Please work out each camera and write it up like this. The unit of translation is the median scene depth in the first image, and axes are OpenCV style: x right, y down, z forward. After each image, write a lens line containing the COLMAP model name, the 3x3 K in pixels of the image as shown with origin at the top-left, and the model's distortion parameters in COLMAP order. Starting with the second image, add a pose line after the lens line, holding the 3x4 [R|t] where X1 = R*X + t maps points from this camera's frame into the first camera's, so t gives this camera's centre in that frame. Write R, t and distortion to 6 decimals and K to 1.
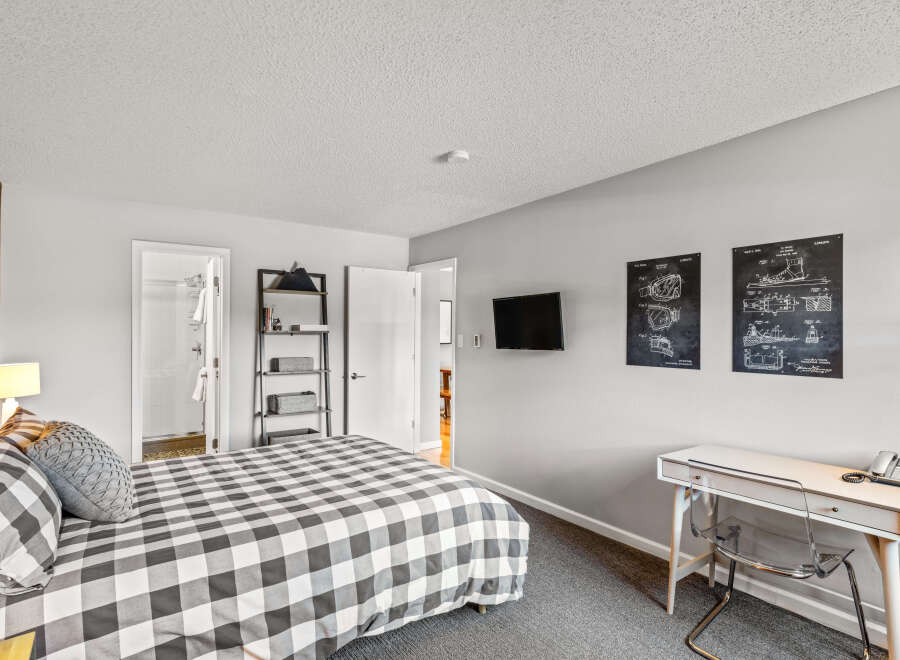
lens RADIAL K [[419.8, 0, 450.0], [0, 419.8, 330.0], [0, 0, 1]] dist [-0.001057, 0.000127]
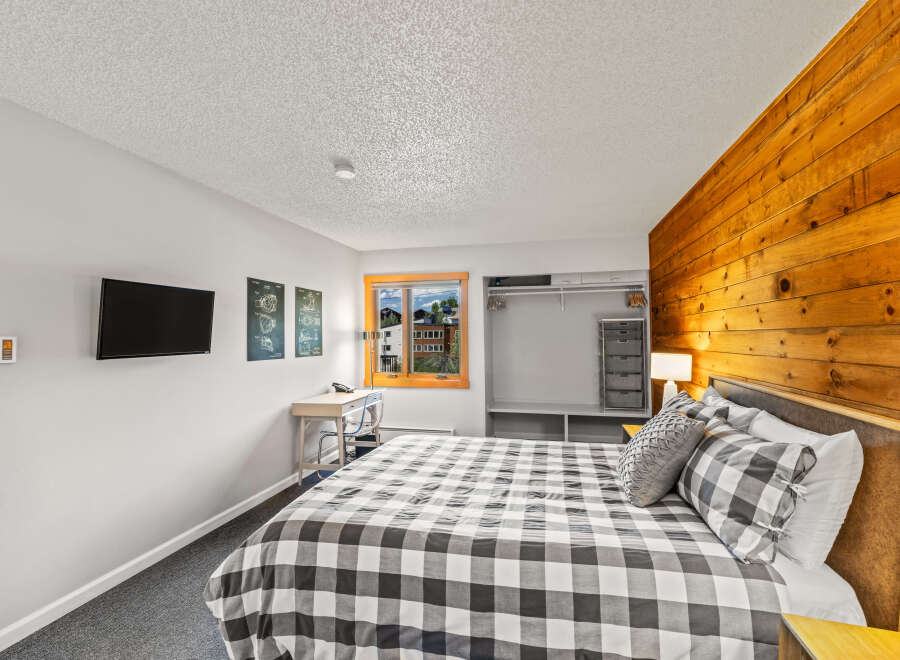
lens RADIAL K [[419.8, 0, 450.0], [0, 419.8, 330.0], [0, 0, 1]] dist [-0.001057, 0.000127]
pose [[-0.614157, 0.015239, 0.789037, -0.979673], [-0.002011, 0.999780, -0.020874, 0.018146], [-0.789182, -0.014406, -0.613991, 1.402946]]
